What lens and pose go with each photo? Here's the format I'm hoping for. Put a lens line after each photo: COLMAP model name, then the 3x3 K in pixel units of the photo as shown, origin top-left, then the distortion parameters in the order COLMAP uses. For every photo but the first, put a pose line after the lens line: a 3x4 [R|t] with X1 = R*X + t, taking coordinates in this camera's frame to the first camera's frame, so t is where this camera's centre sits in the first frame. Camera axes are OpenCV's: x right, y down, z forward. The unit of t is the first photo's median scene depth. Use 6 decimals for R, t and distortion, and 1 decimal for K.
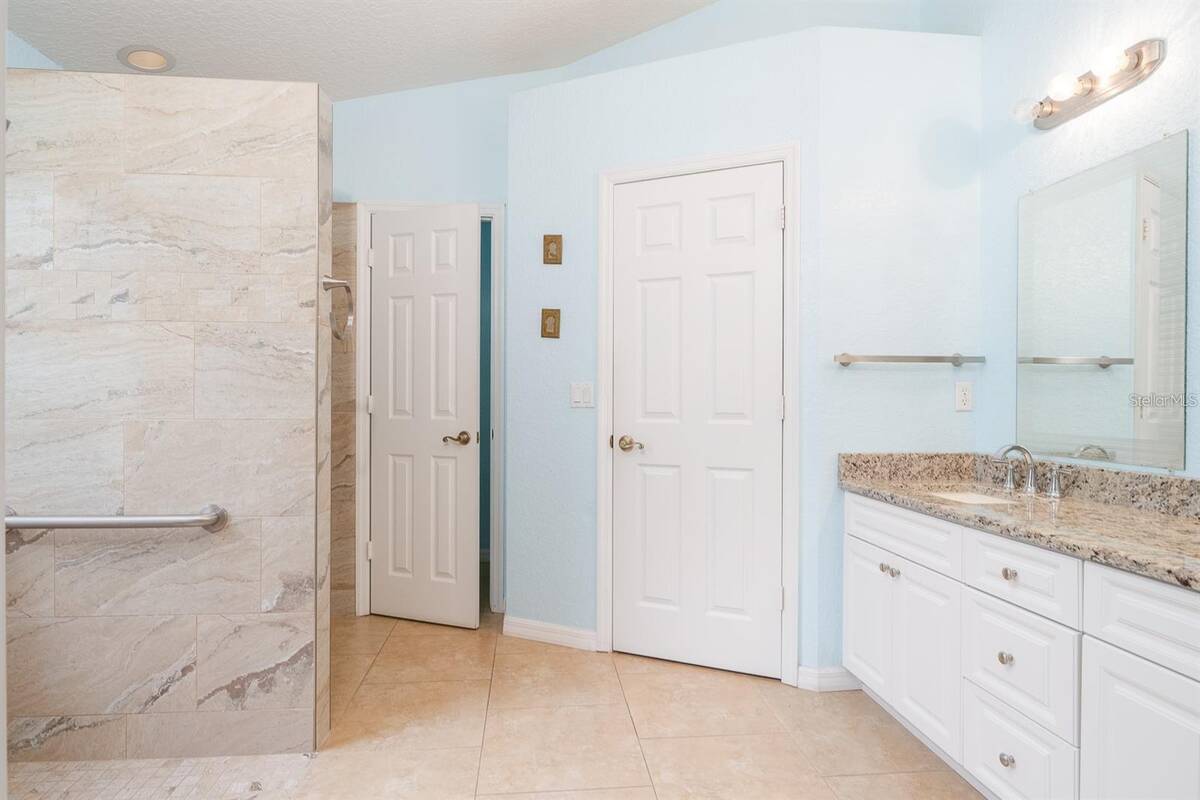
lens RADIAL K [[647.9, 0, 590.0], [0, 647.9, 403.3], [0, 0, 1]] dist [-0.003940, -0.000251]
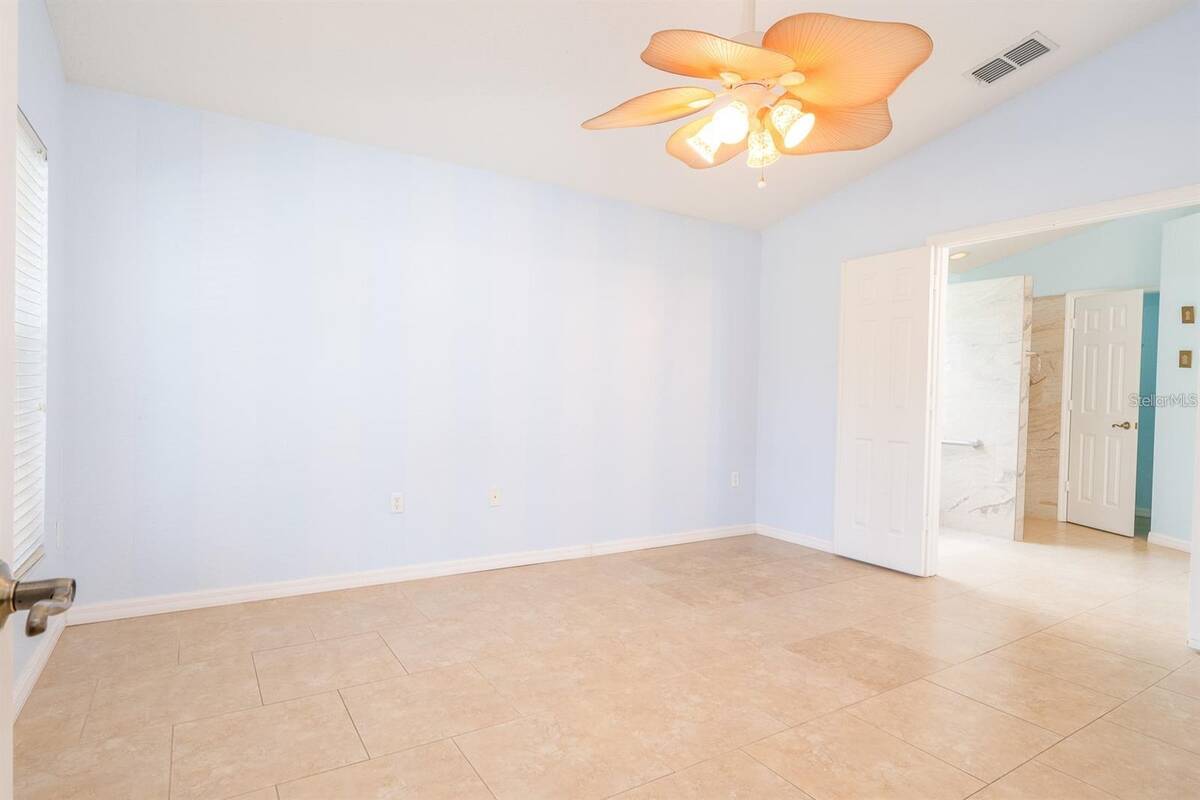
lens RADIAL K [[624.5, 0, 595.9], [0, 624.5, 403.5], [0, 0, 1]] dist [-0.006733, -0.001573]
pose [[0.446007, 0.024327, -0.894699, 1.004857], [-0.027012, 0.999541, 0.013712, 0.015322], [0.894622, 0.018052, 0.446459, -1.550622]]
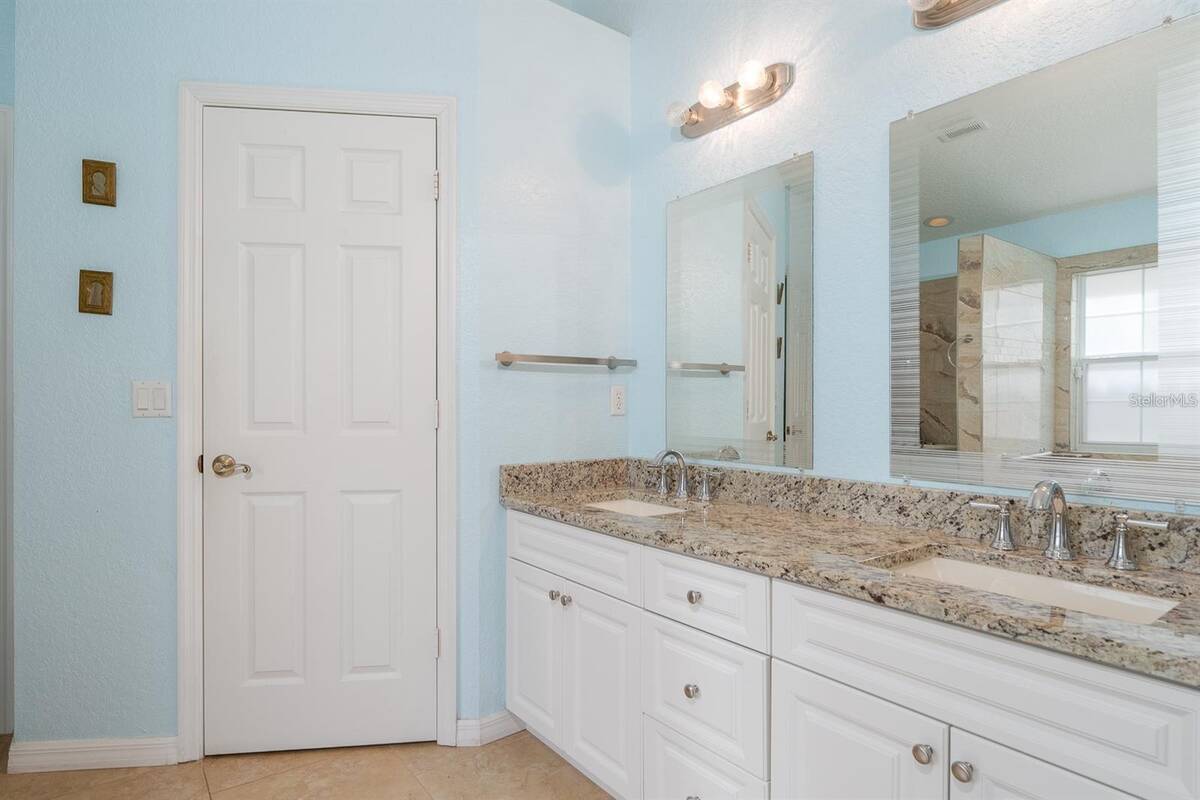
lens RADIAL K [[647.9, 0, 590.0], [0, 647.9, 403.3], [0, 0, 1]] dist [-0.003940, -0.000251]
pose [[0.854470, -0.003222, 0.519491, 0.041729], [0.006066, 0.999974, -0.003775, -0.003493], [-0.519465, 0.006376, 0.854468, 0.233035]]
